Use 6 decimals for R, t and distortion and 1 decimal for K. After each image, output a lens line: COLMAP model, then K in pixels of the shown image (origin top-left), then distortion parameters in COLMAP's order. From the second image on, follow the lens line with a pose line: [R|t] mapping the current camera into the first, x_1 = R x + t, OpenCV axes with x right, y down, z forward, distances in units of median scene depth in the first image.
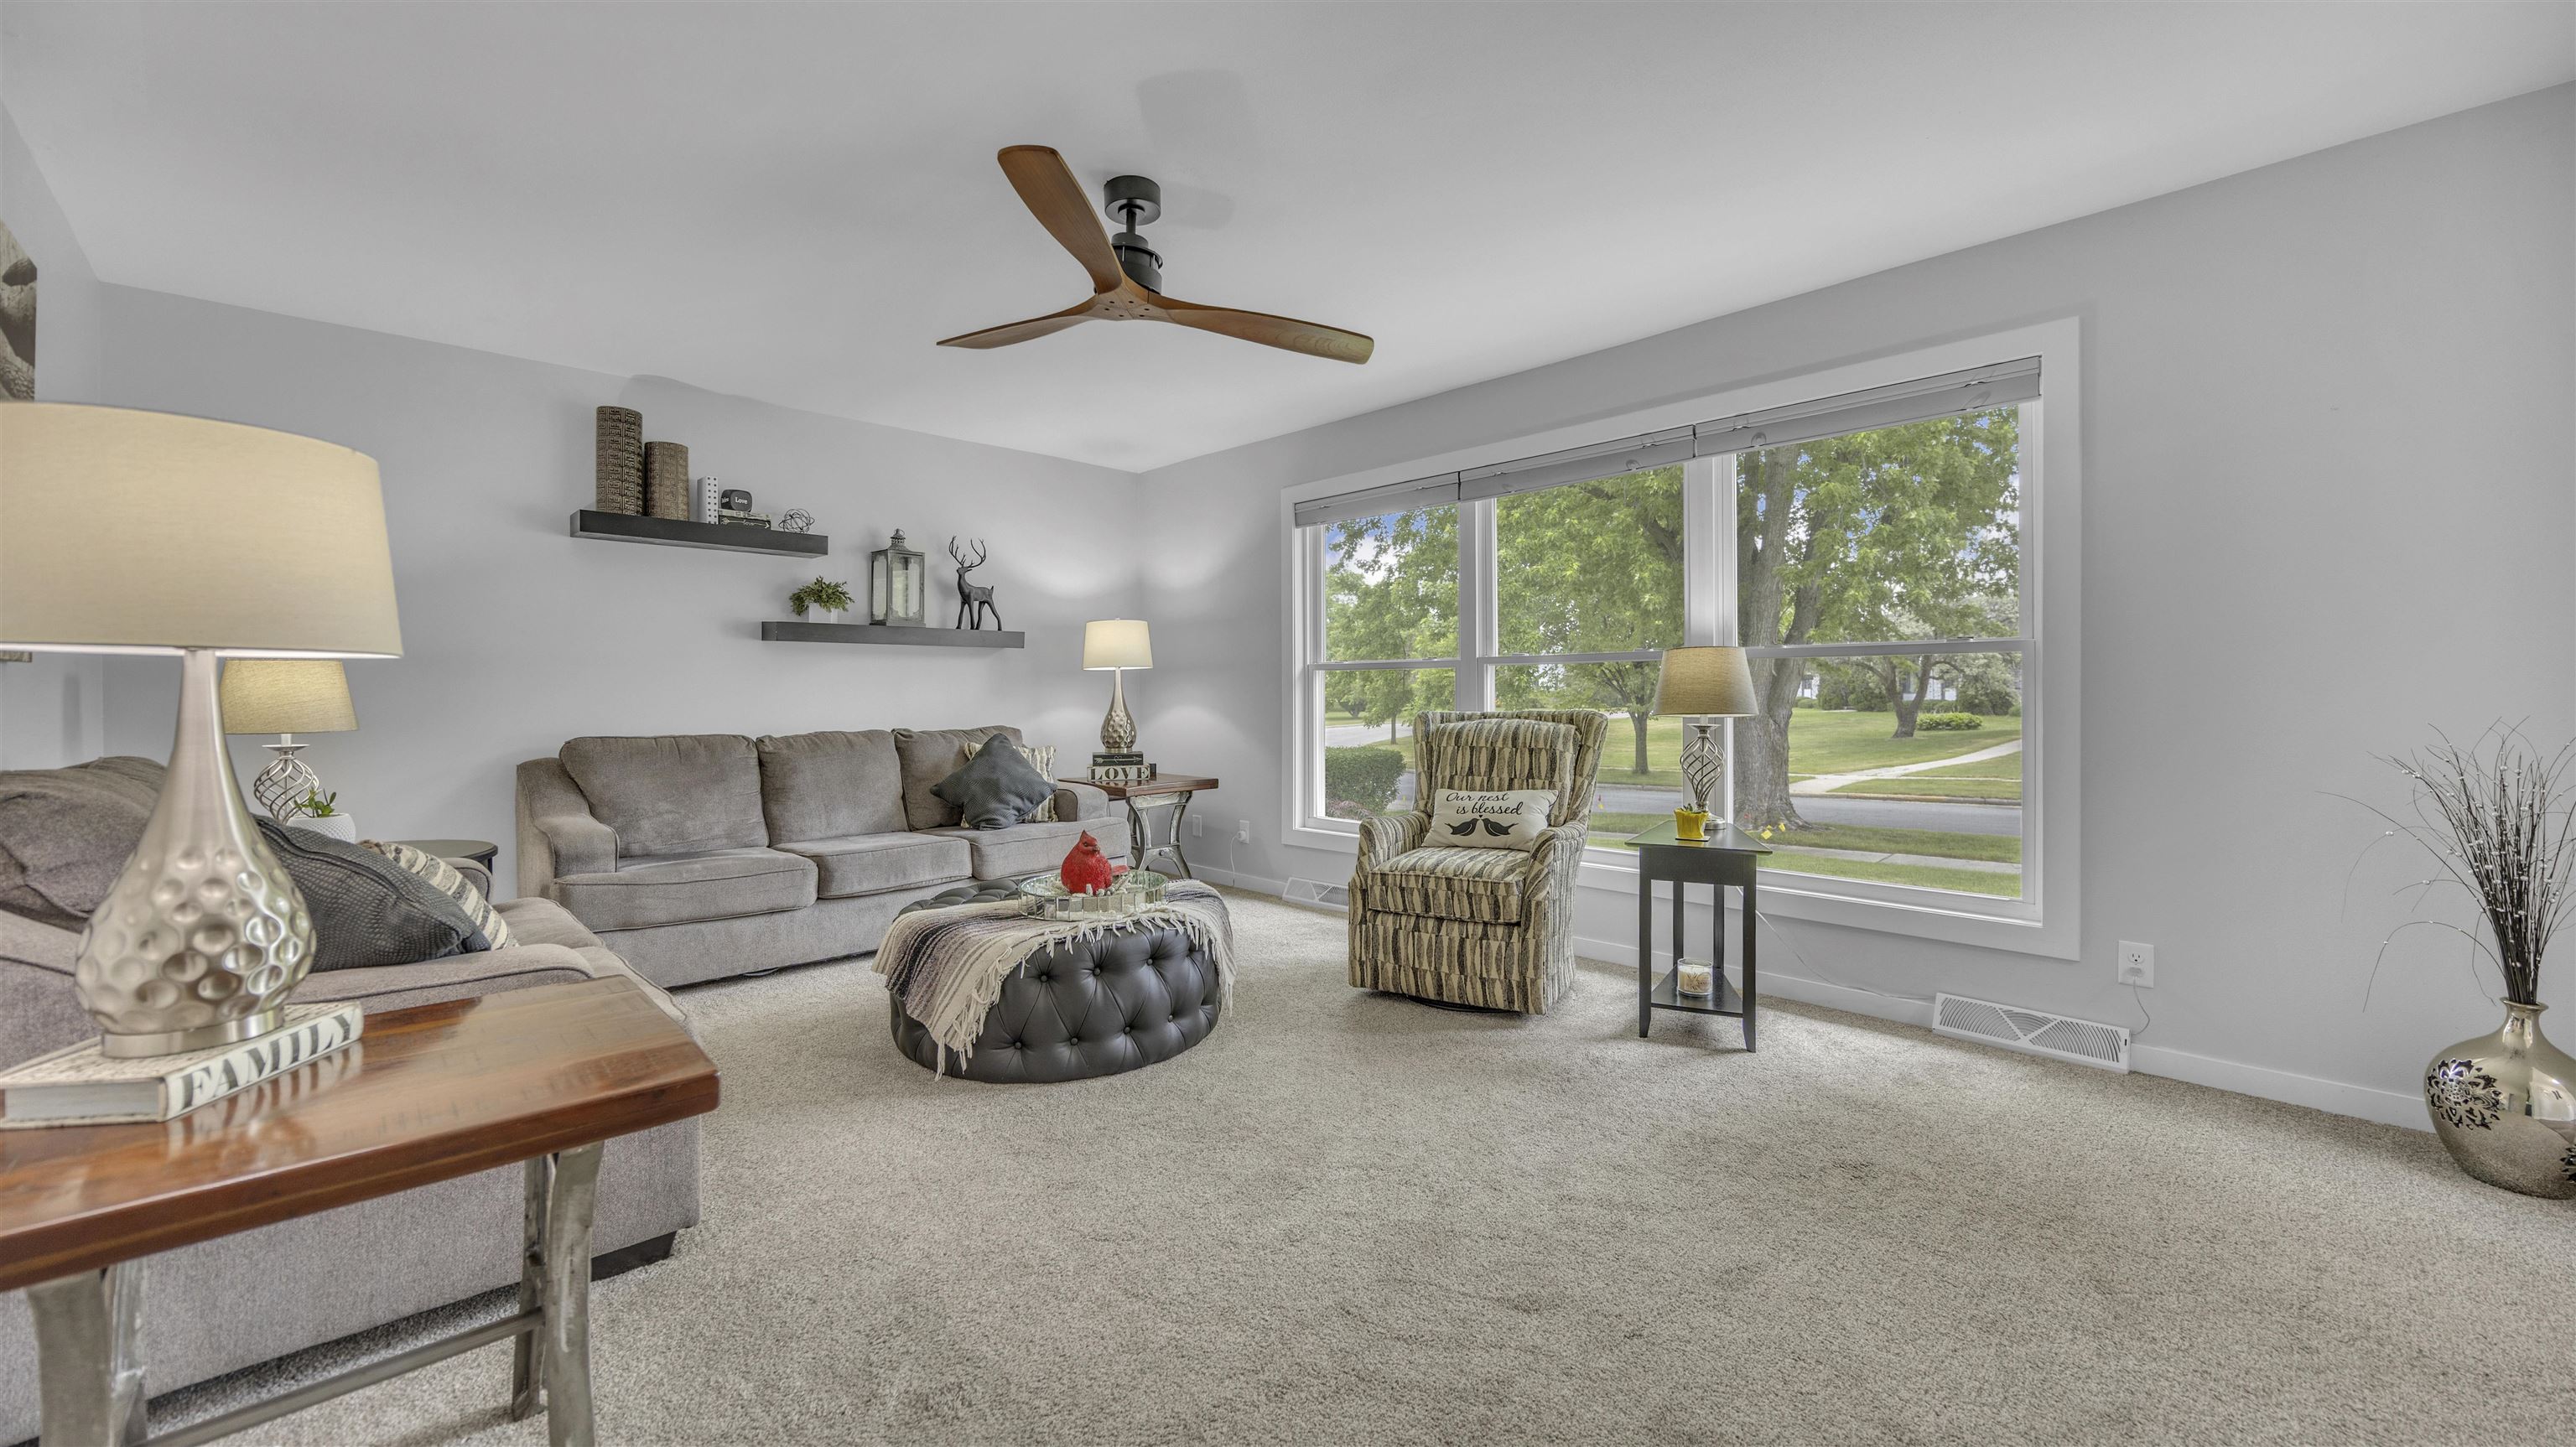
lens RADIAL K [[998.5, 0, 1260.5], [0, 998.5, 704.8], [0, 0, 1]] dist [-0.001996, -0.000030]
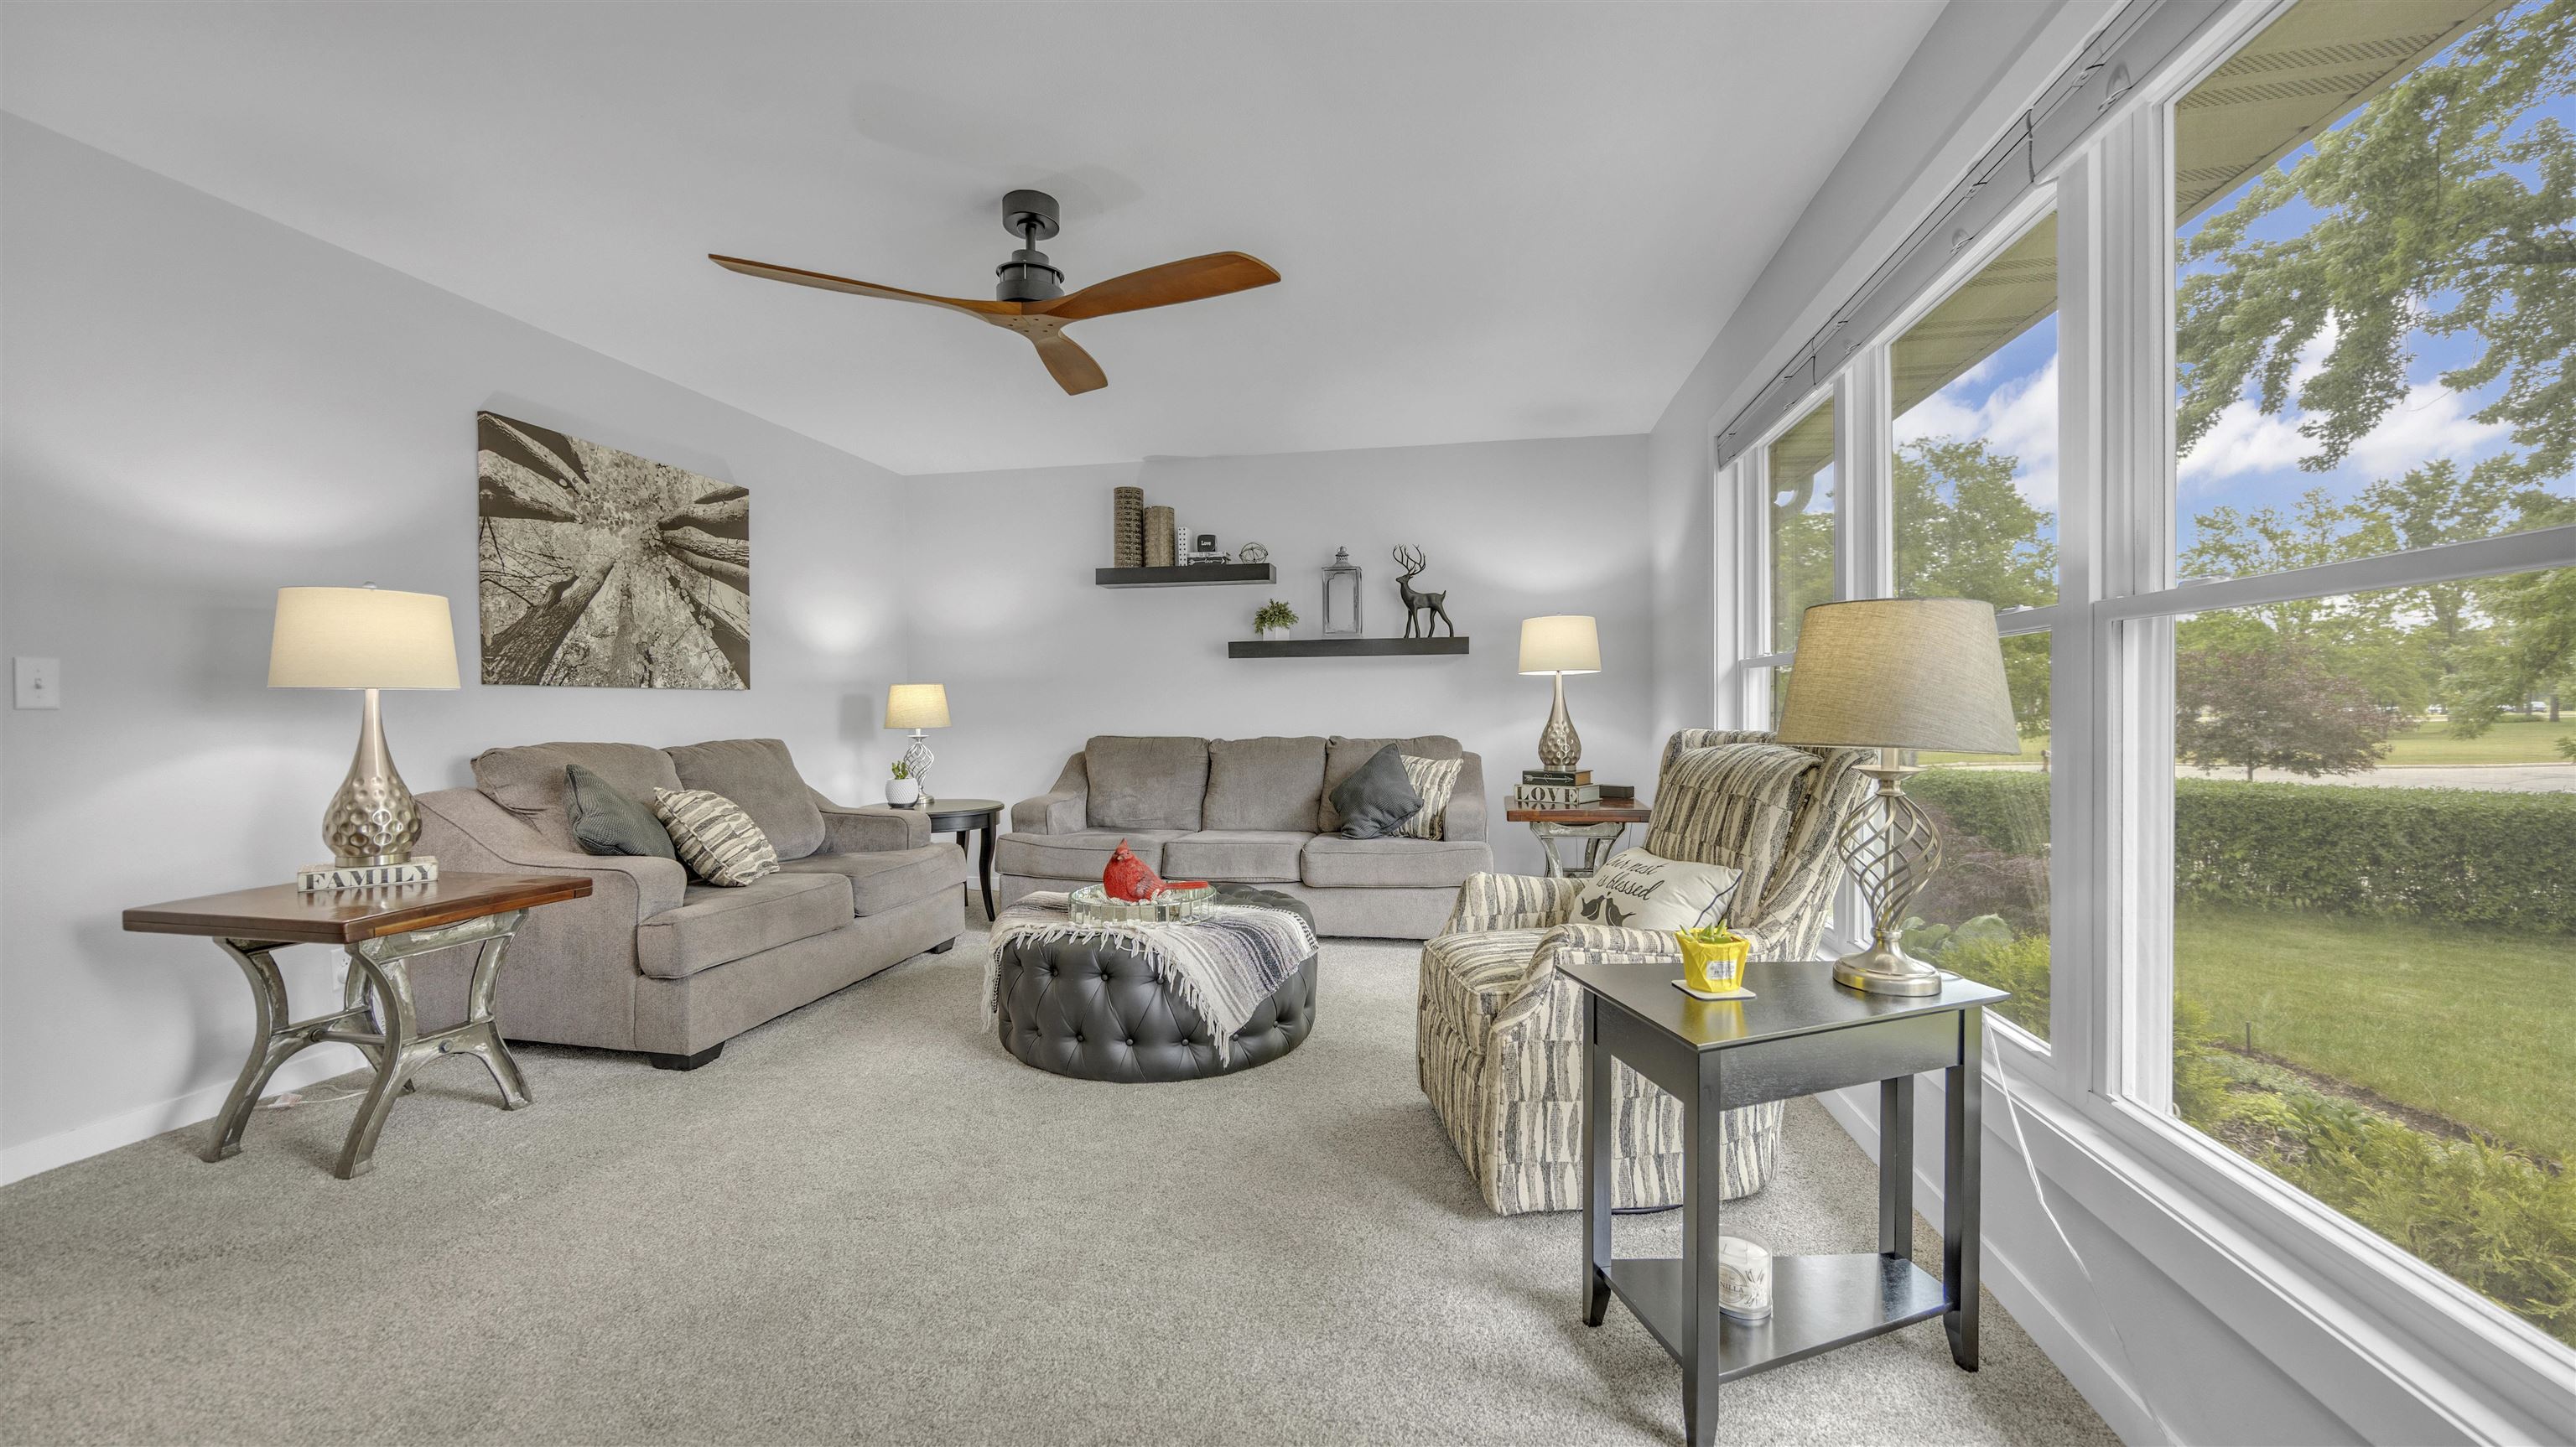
lens RADIAL K [[994.0, 0, 1279.2], [0, 994.0, 721.8], [0, 0, 1]] dist [0.000980, 0.000110]
pose [[0.569117, 0.012993, -0.822154, 0.527787], [-0.004784, 0.999911, 0.012491, -0.004199], [0.822243, -0.003176, 0.569128, 0.393818]]
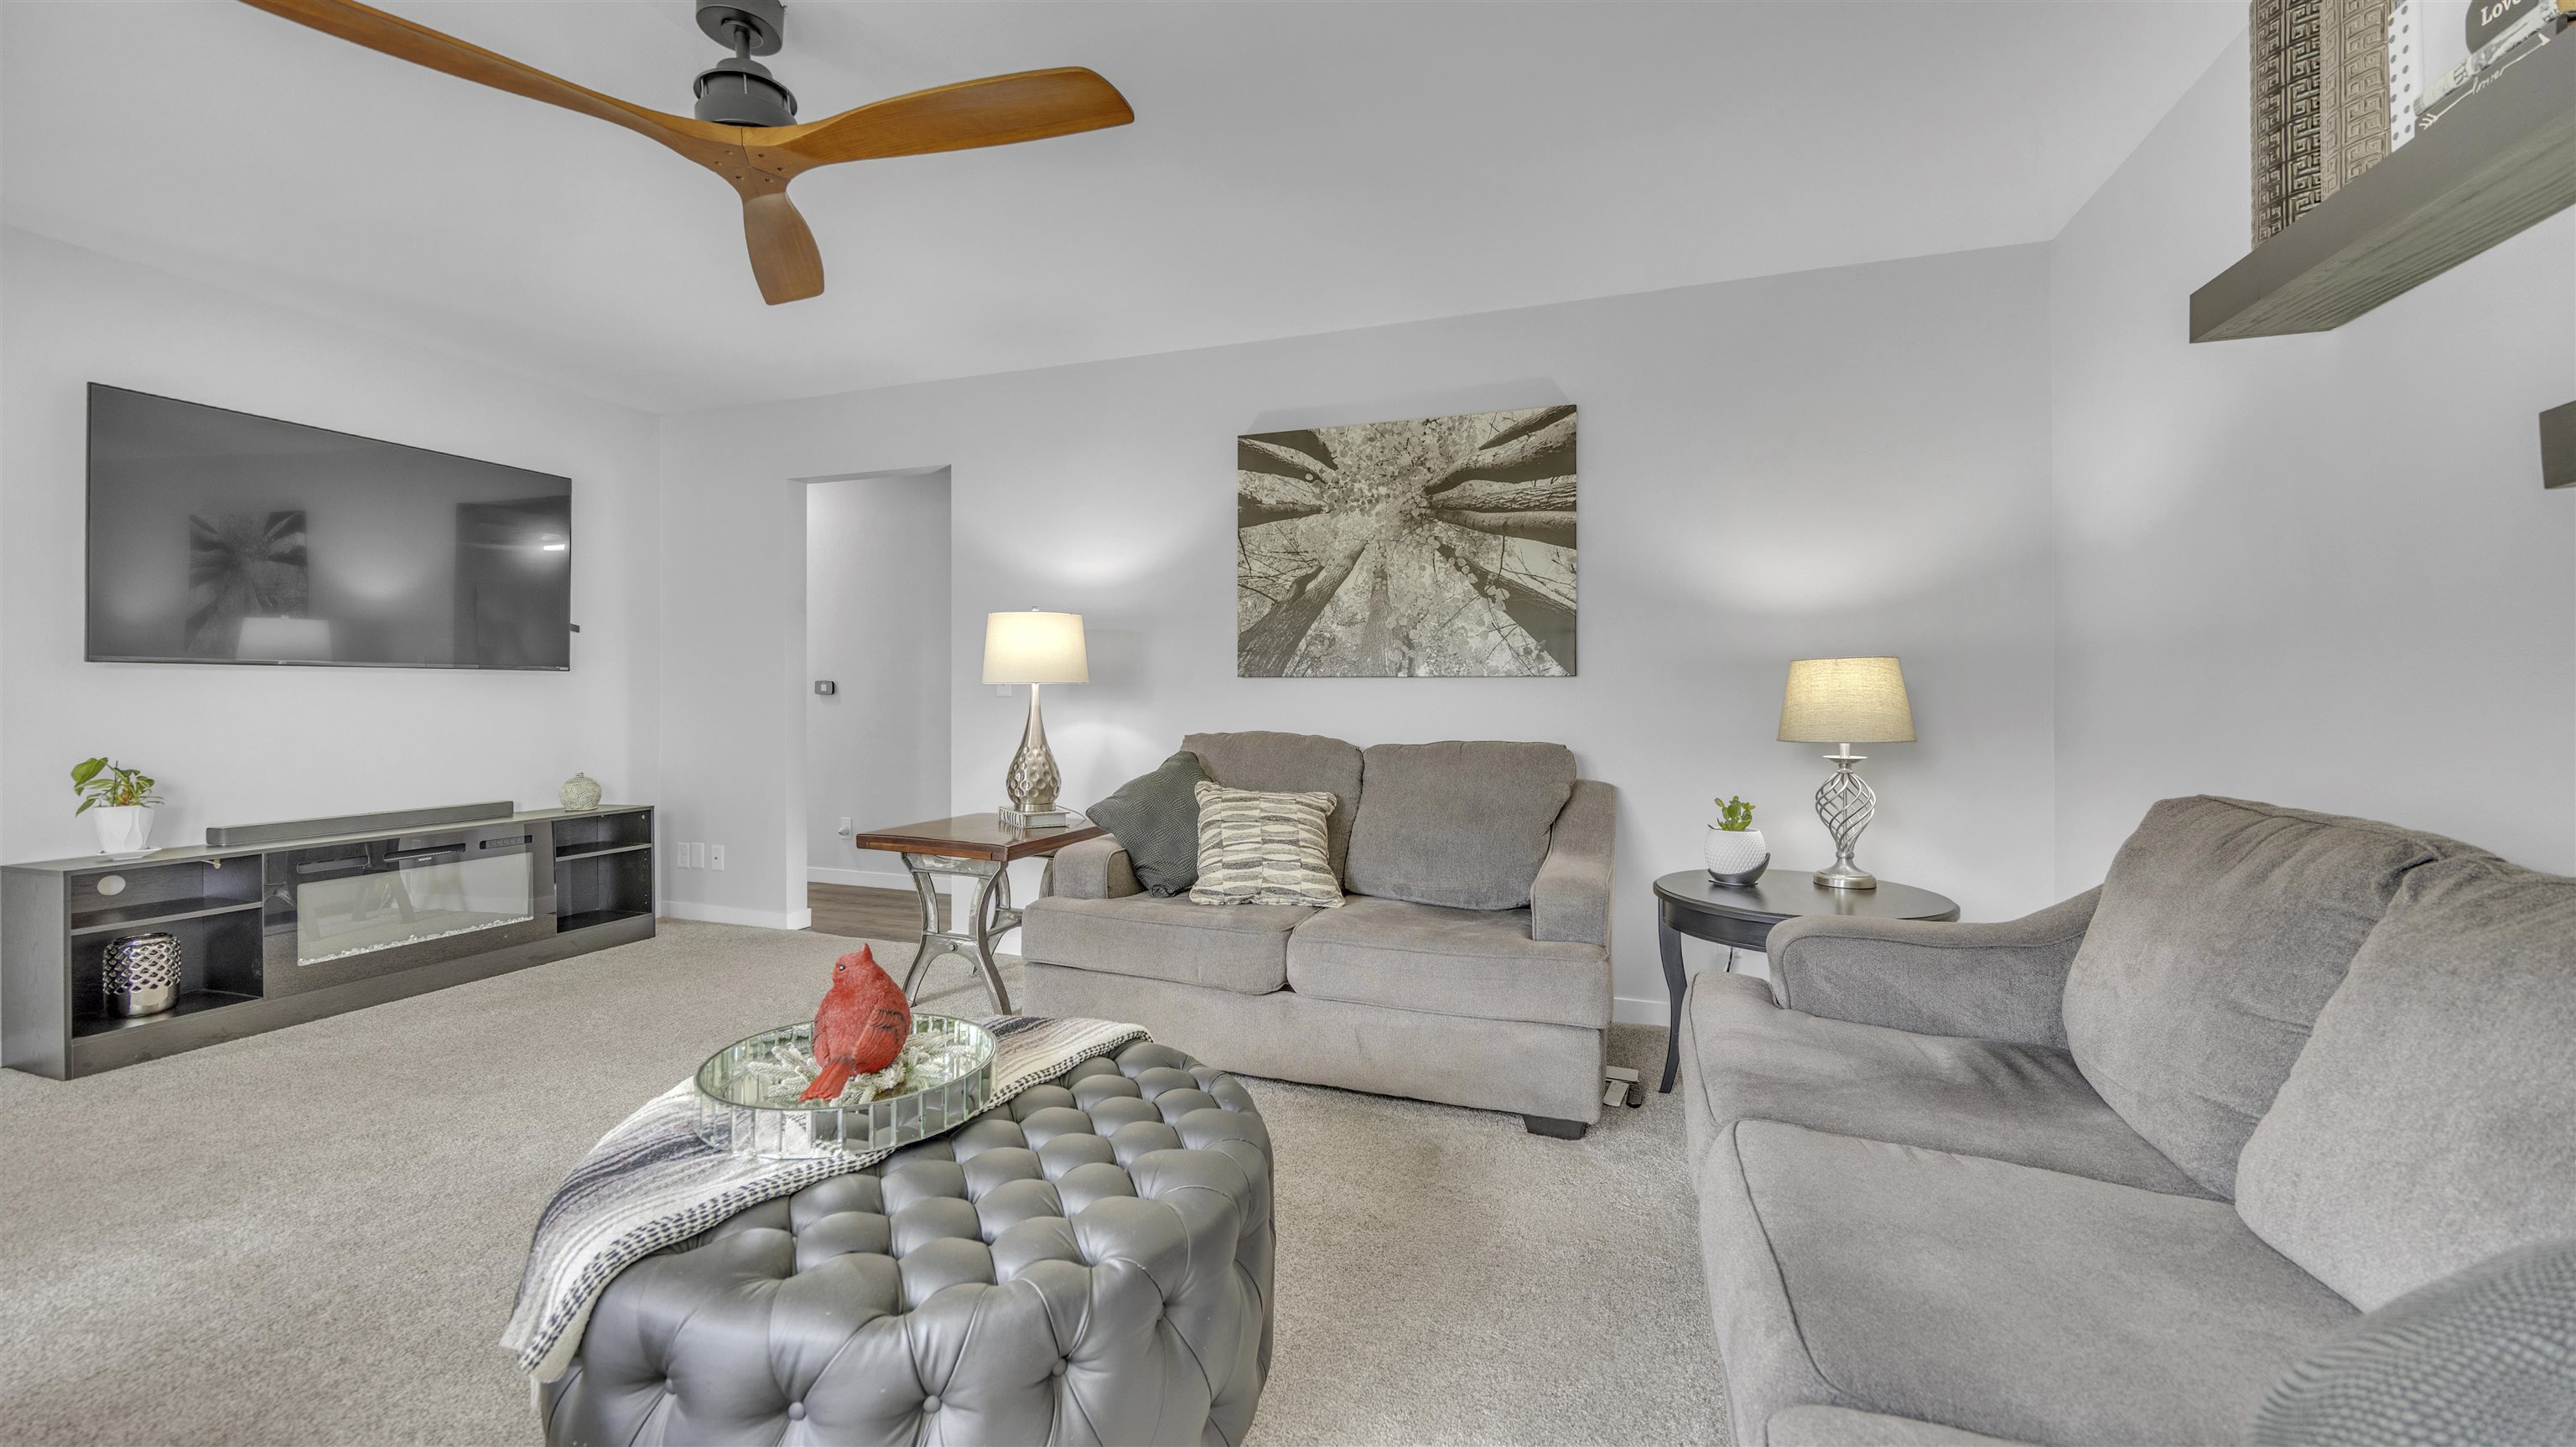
lens RADIAL K [[998.5, 0, 1260.5], [0, 998.5, 704.8], [0, 0, 1]] dist [-0.001996, -0.000030]
pose [[-0.906725, 0.001581, -0.421719, -0.114631], [-0.007129, 0.999793, 0.019075, -0.013140], [0.421662, 0.020302, -0.906526, 1.145756]]
